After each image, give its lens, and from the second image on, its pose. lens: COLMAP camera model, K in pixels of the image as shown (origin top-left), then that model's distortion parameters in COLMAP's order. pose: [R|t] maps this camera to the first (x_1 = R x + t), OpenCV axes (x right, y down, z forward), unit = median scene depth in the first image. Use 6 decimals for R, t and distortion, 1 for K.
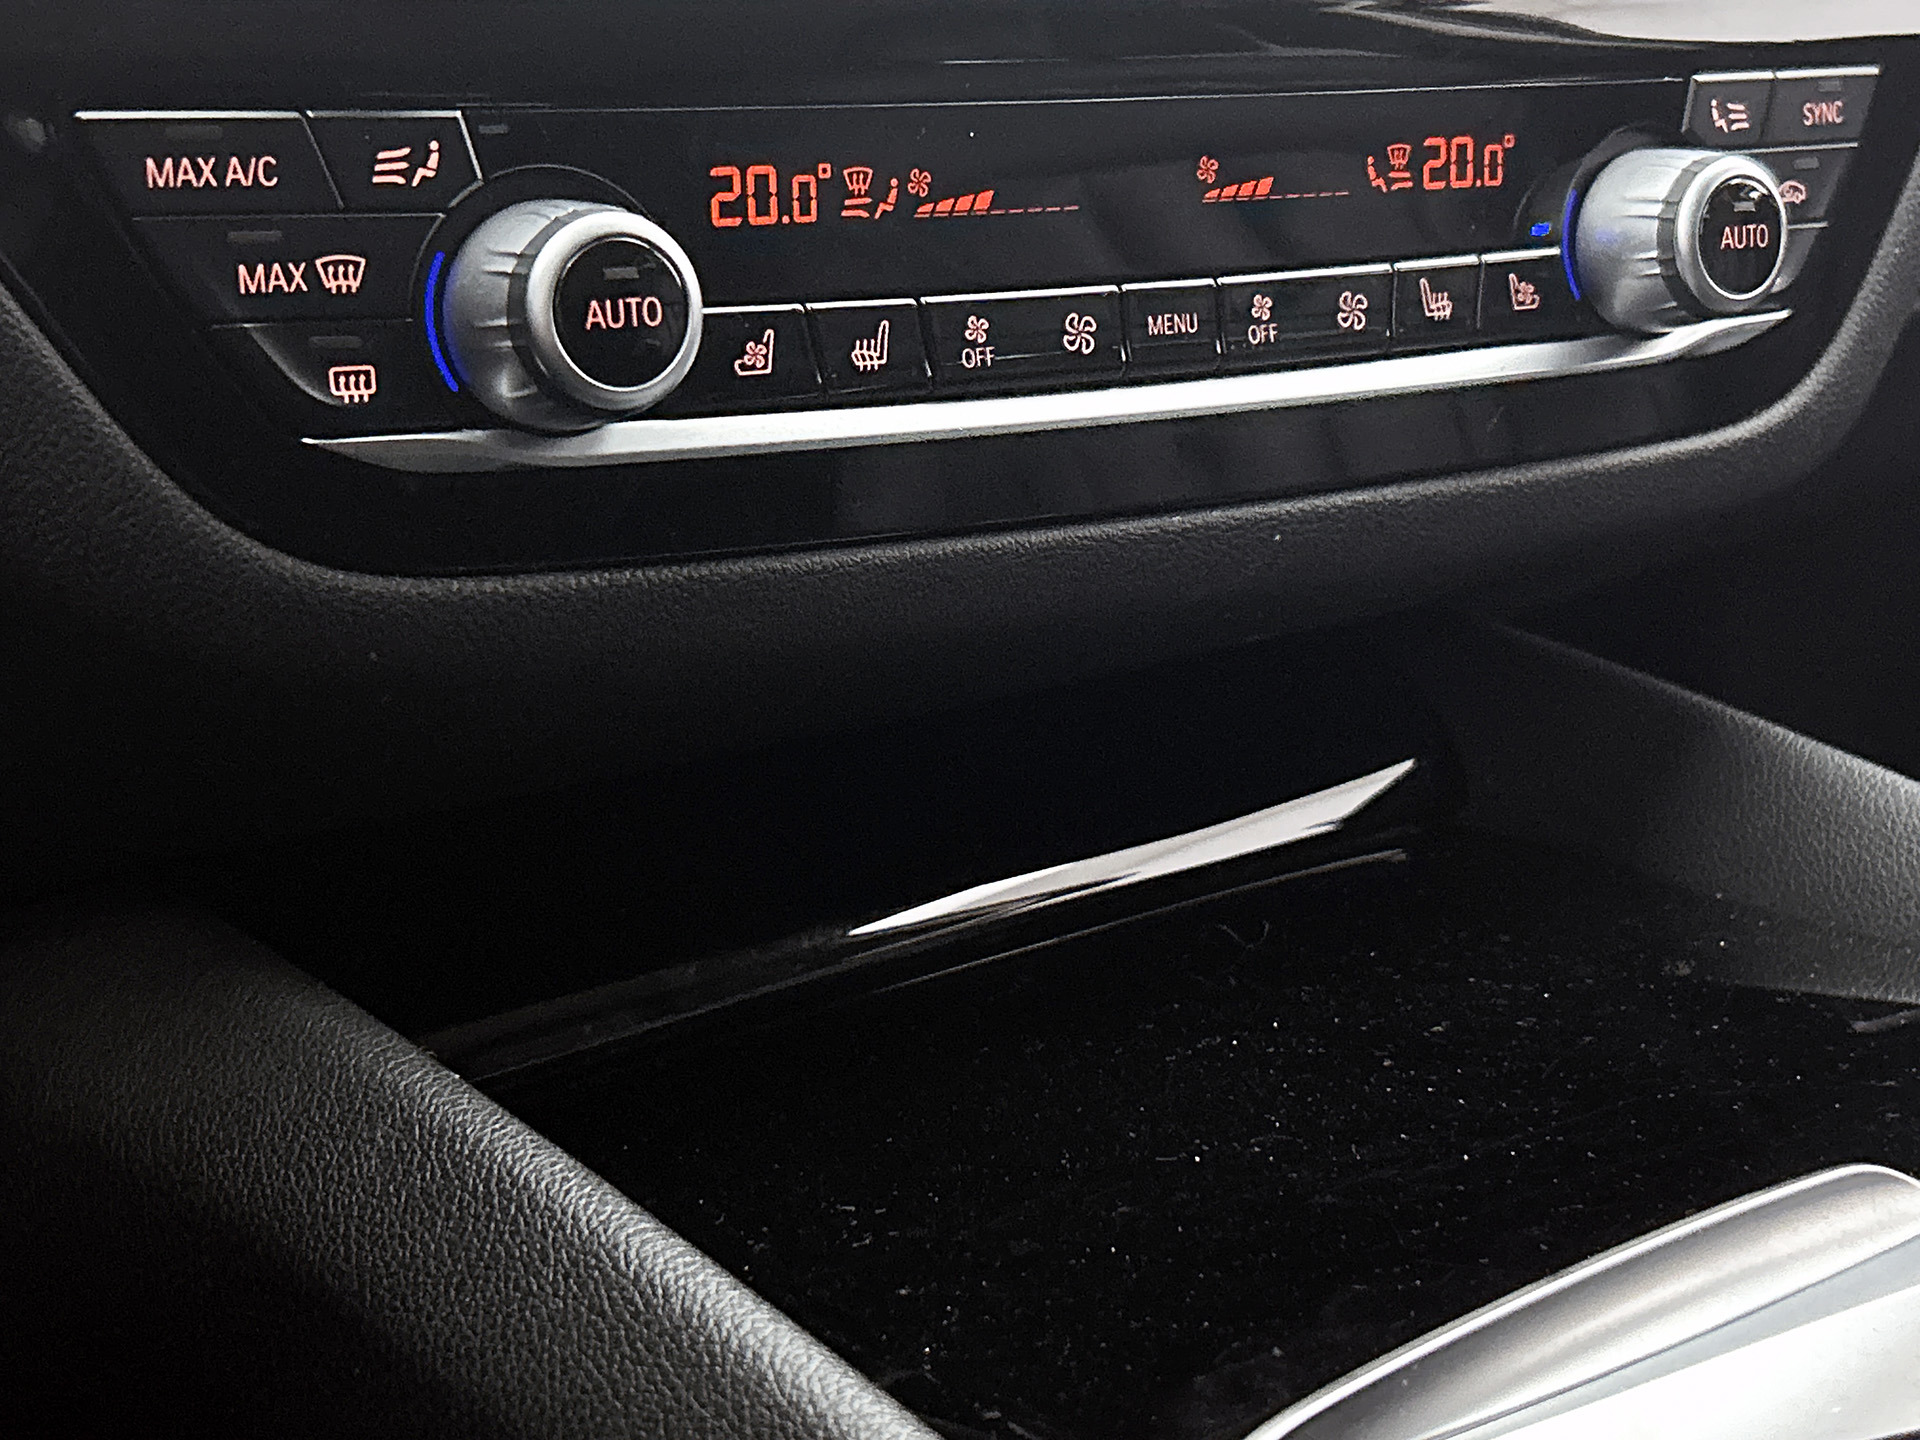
lens RADIAL K [[2875.9, 0, 960.0], [0, 2875.9, 720.0], [0, 0, 1]] dist [0.161231, -0.046545]
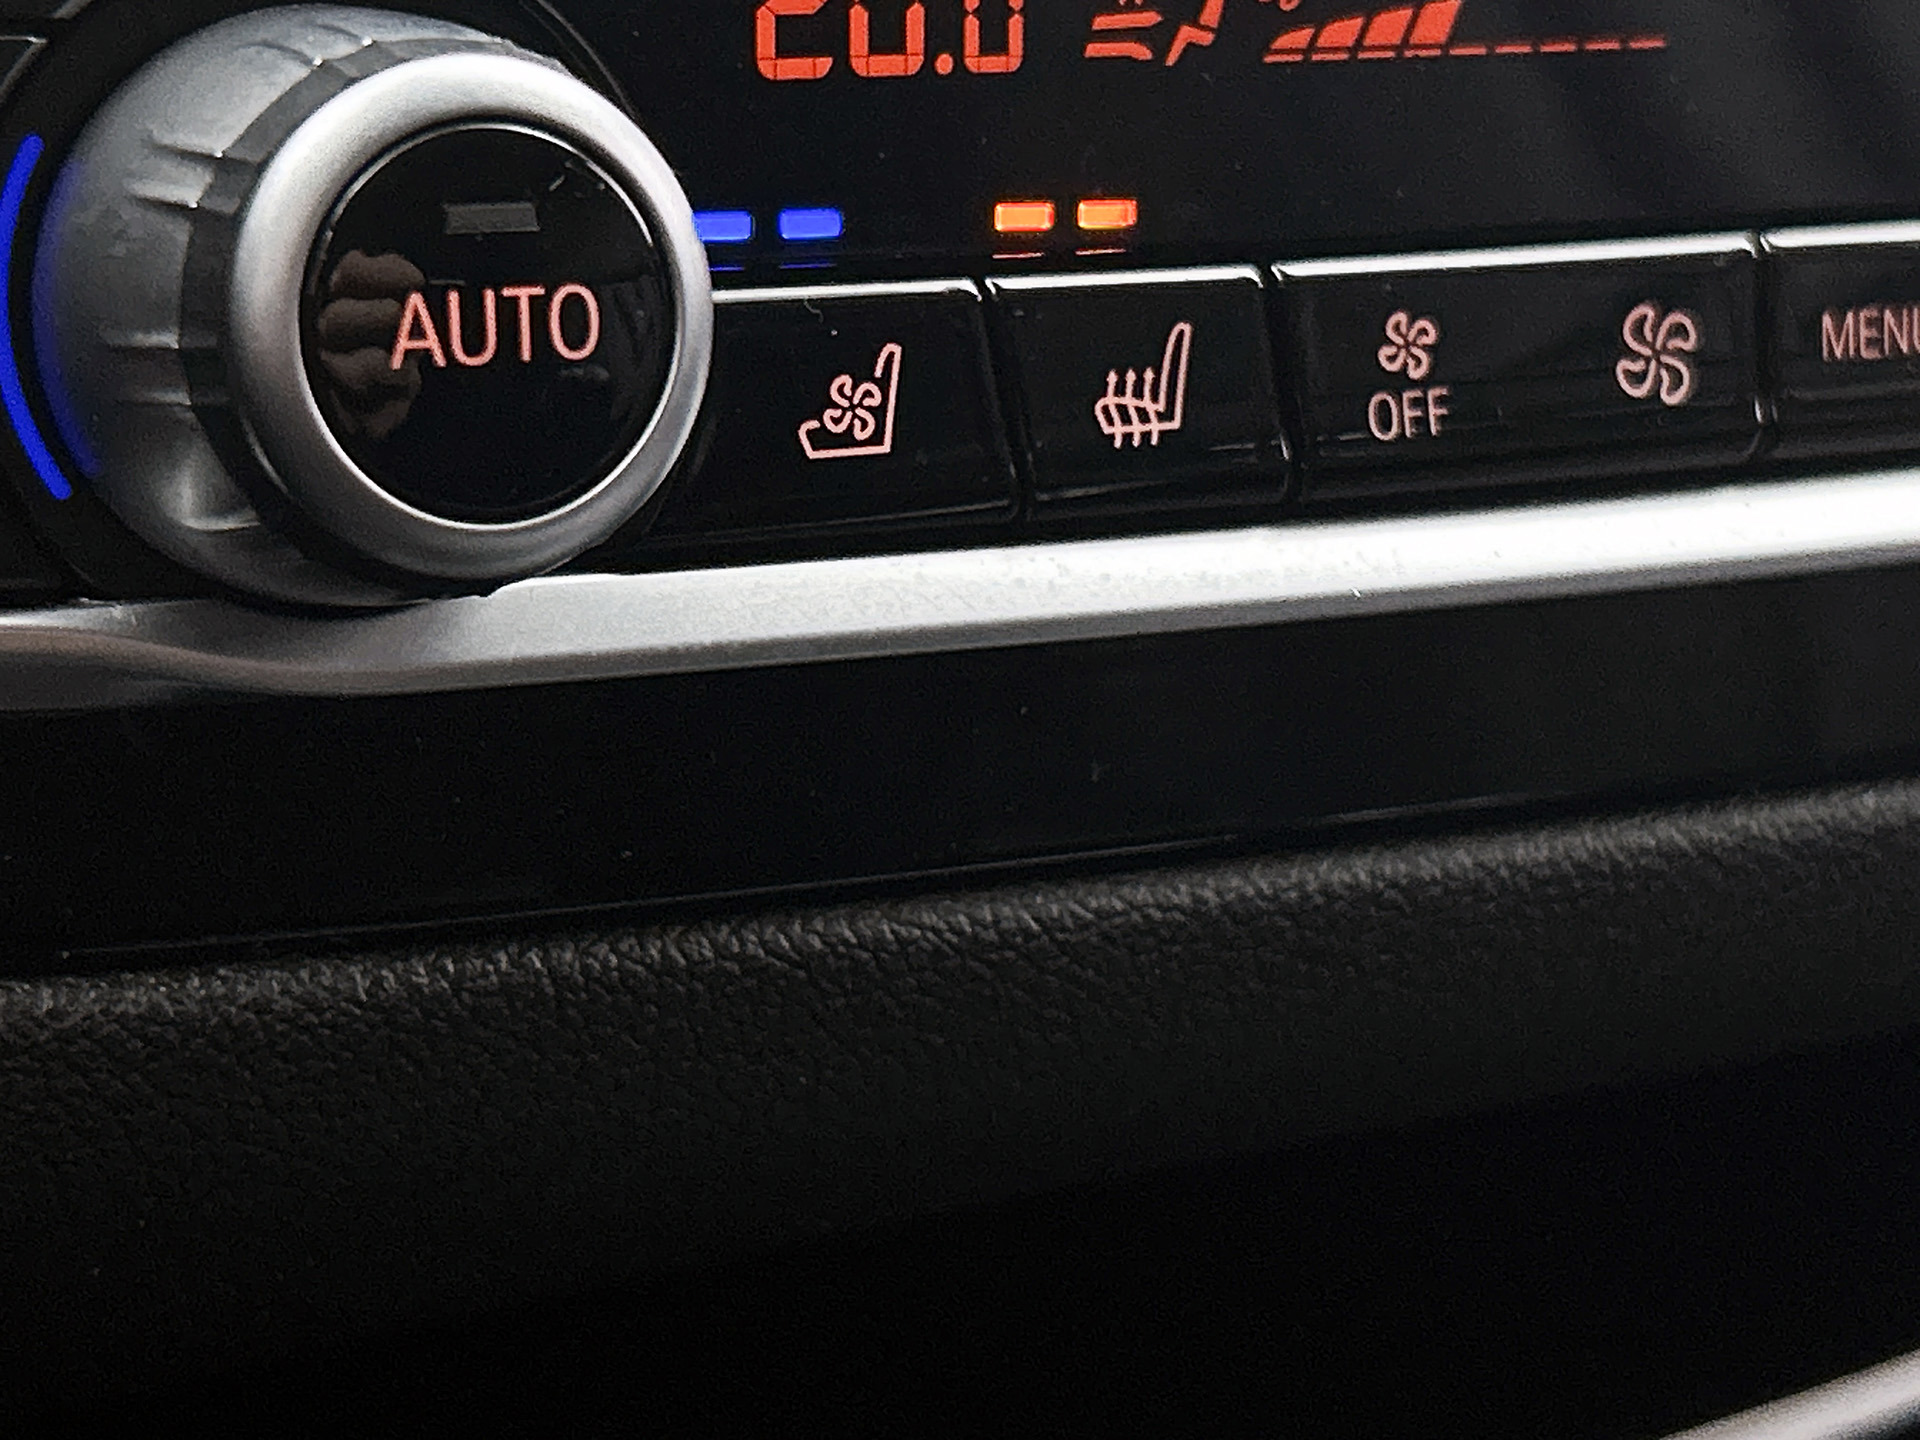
lens RADIAL K [[4264.3, 0, 960.0], [0, 4264.3, 720.0], [0, 0, 1]] dist [0.326180, -2.332902]
pose [[0.997979, 0.040209, -0.049212, -0.025857], [-0.039850, 0.999172, 0.008249, -0.089075], [0.049503, -0.006271, 0.998754, 0.416848]]
